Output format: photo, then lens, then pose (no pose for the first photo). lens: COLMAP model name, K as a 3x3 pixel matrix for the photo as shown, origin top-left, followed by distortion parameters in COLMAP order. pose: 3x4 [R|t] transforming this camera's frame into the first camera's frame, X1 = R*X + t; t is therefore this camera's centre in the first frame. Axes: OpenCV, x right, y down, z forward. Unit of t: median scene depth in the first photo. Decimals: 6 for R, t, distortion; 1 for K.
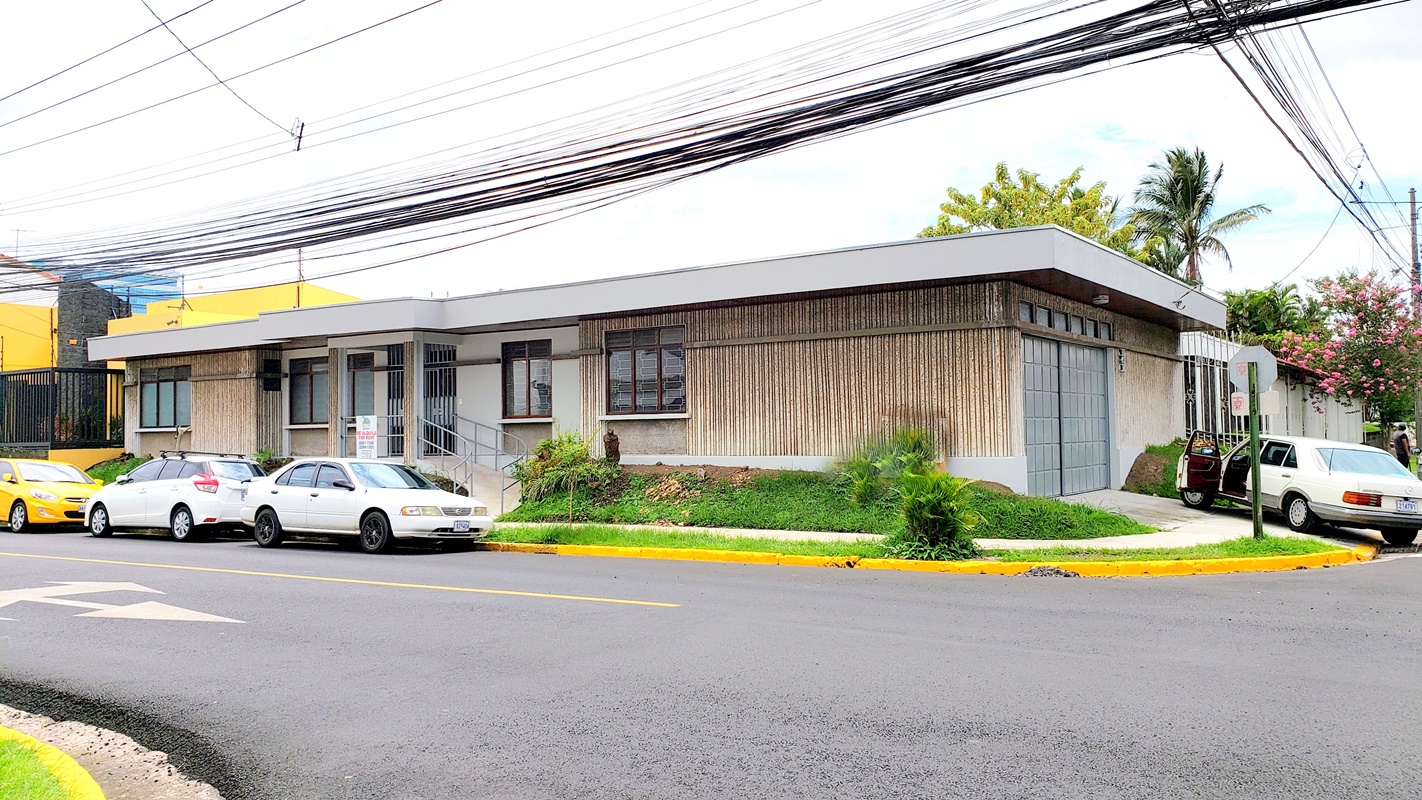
lens RADIAL K [[1095.1, 0, 711.0], [0, 1095.1, 400.0], [0, 0, 1]] dist [0.002716, 0.008301]
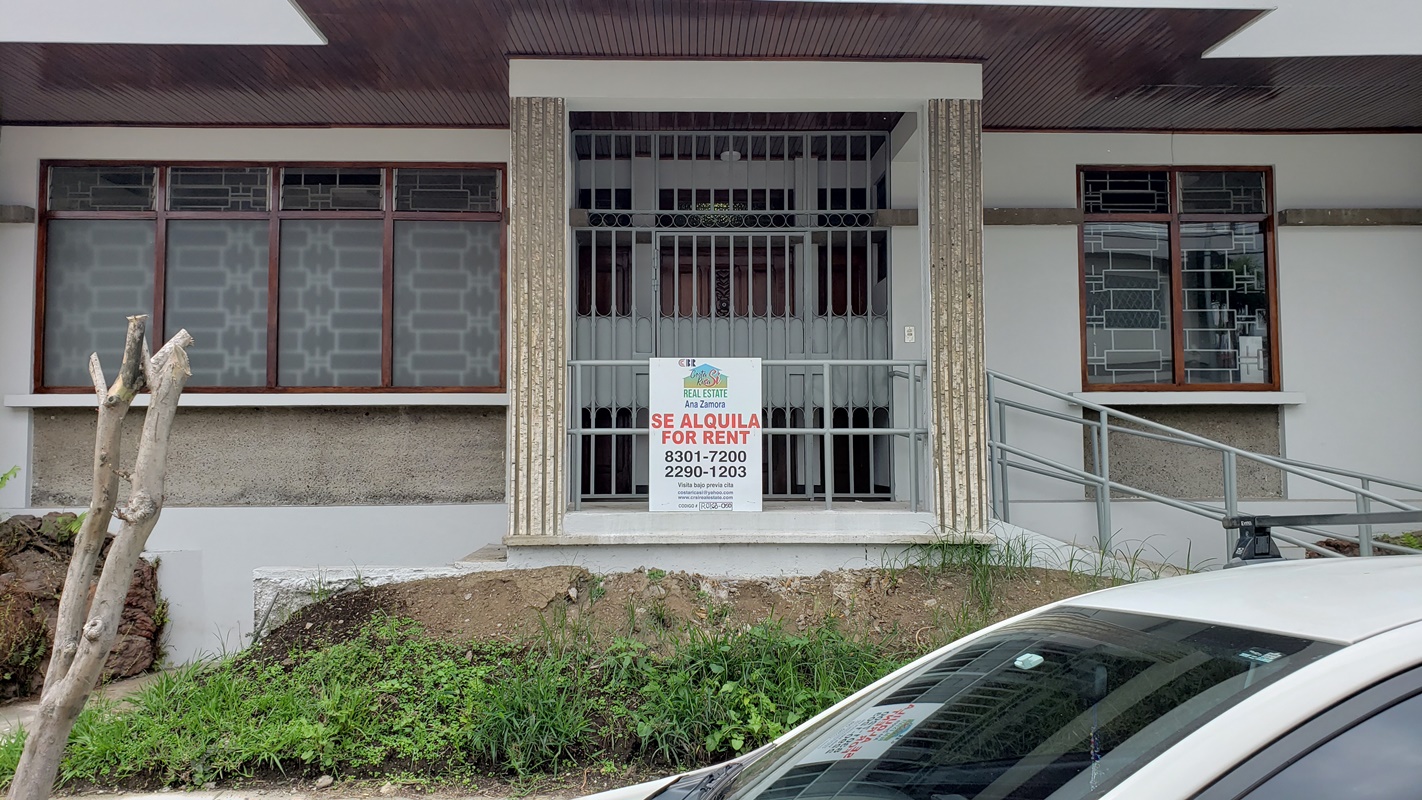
lens RADIAL K [[1095.1, 0, 711.0], [0, 1095.1, 400.0], [0, 0, 1]] dist [0.002716, 0.008301]
pose [[0.805066, 0.040699, 0.591788, -0.470819], [-0.027064, 0.999125, -0.031894, 0.033249], [-0.592568, 0.009660, 0.805463, 0.765928]]
